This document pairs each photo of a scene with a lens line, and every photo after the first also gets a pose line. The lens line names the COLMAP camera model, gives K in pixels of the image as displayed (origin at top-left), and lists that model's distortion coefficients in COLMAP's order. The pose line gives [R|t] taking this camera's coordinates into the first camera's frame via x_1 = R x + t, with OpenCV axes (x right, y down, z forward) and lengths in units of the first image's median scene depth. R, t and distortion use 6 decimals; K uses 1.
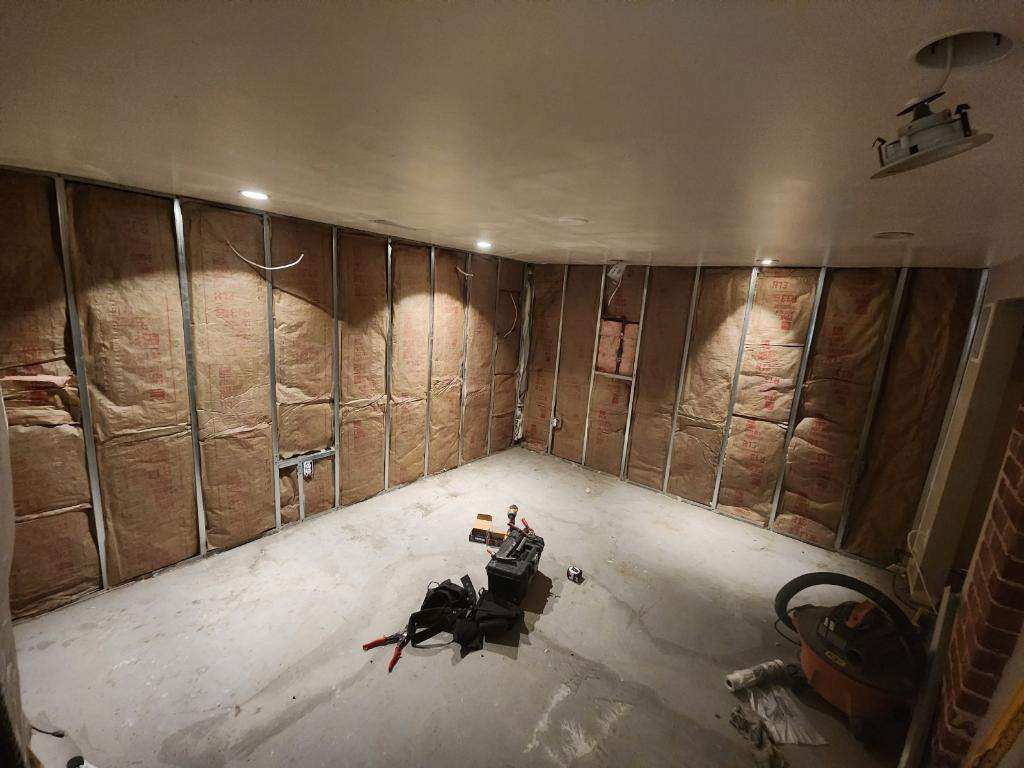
lens RADIAL K [[417.3, 0, 510.8], [0, 417.3, 382.0], [0, 0, 1]] dist [0.031726, -0.021726]
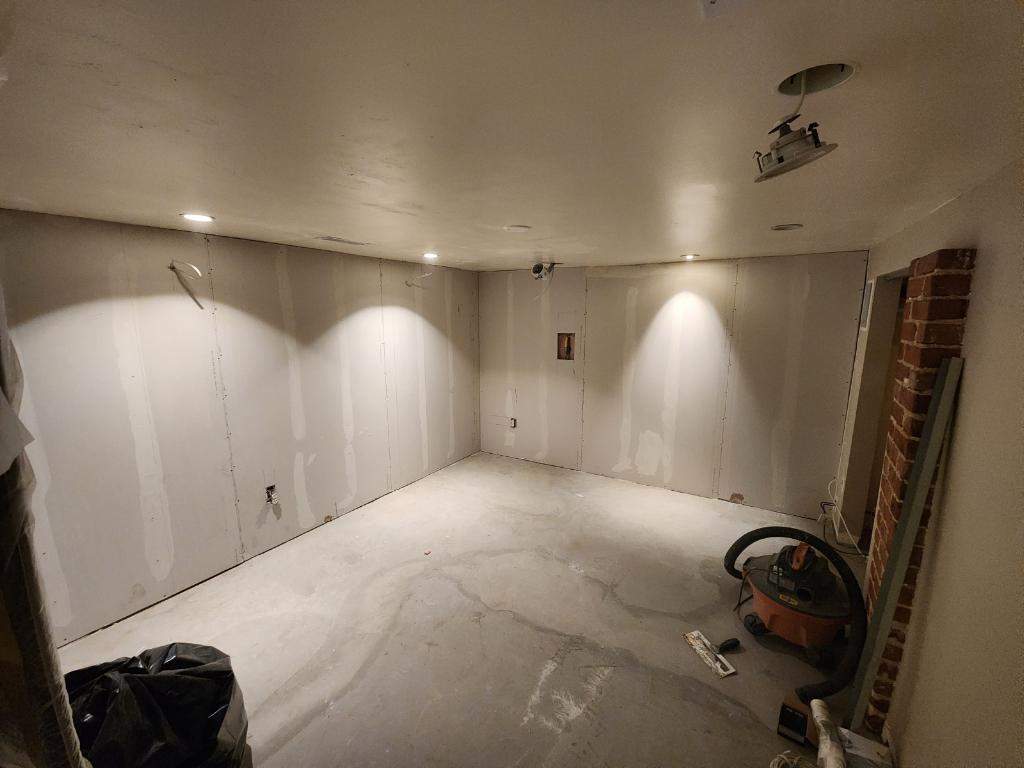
lens RADIAL K [[420.5, 0, 511.9], [0, 420.5, 381.9], [0, 0, 1]] dist [0.011382, -0.006675]
pose [[0.988115, -0.092583, 0.122711, -0.037369], [0.095253, 0.995324, -0.016060, 0.029063], [-0.120651, 0.027558, 0.992312, -0.067479]]
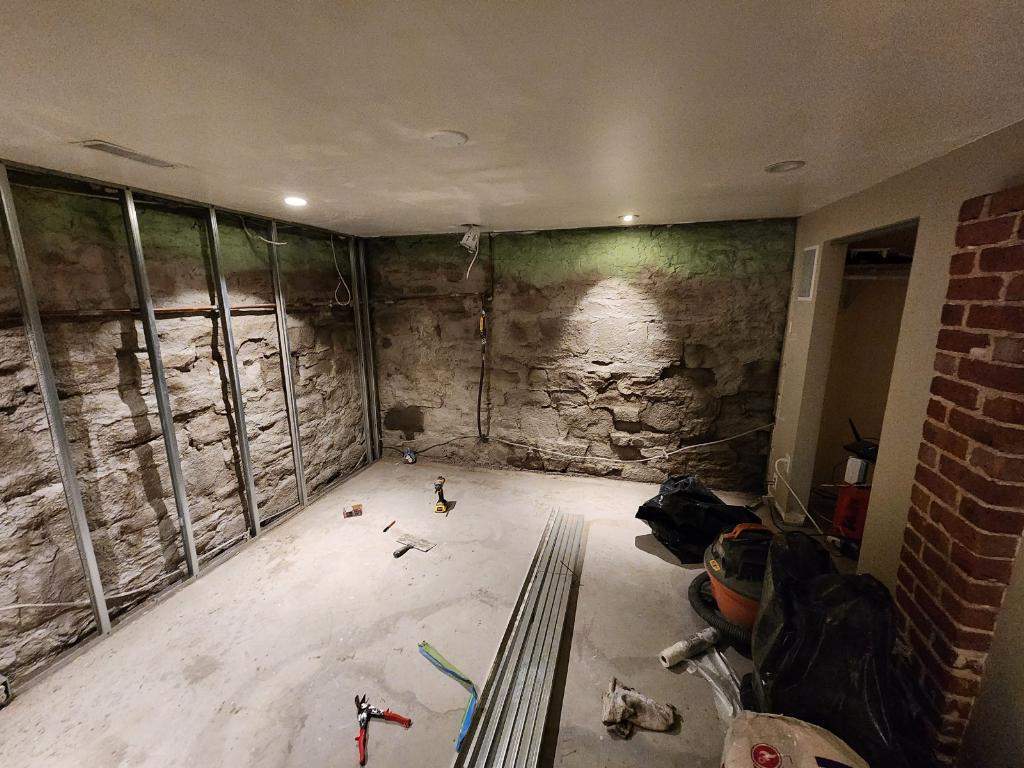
lens RADIAL K [[420.5, 0, 511.9], [0, 420.5, 381.9], [0, 0, 1]] dist [0.011382, -0.006675]
pose [[0.912290, -0.158558, 0.377606, -0.083170], [0.150481, 0.987296, 0.051011, -0.011410], [-0.380897, 0.010285, 0.924560, 0.345110]]
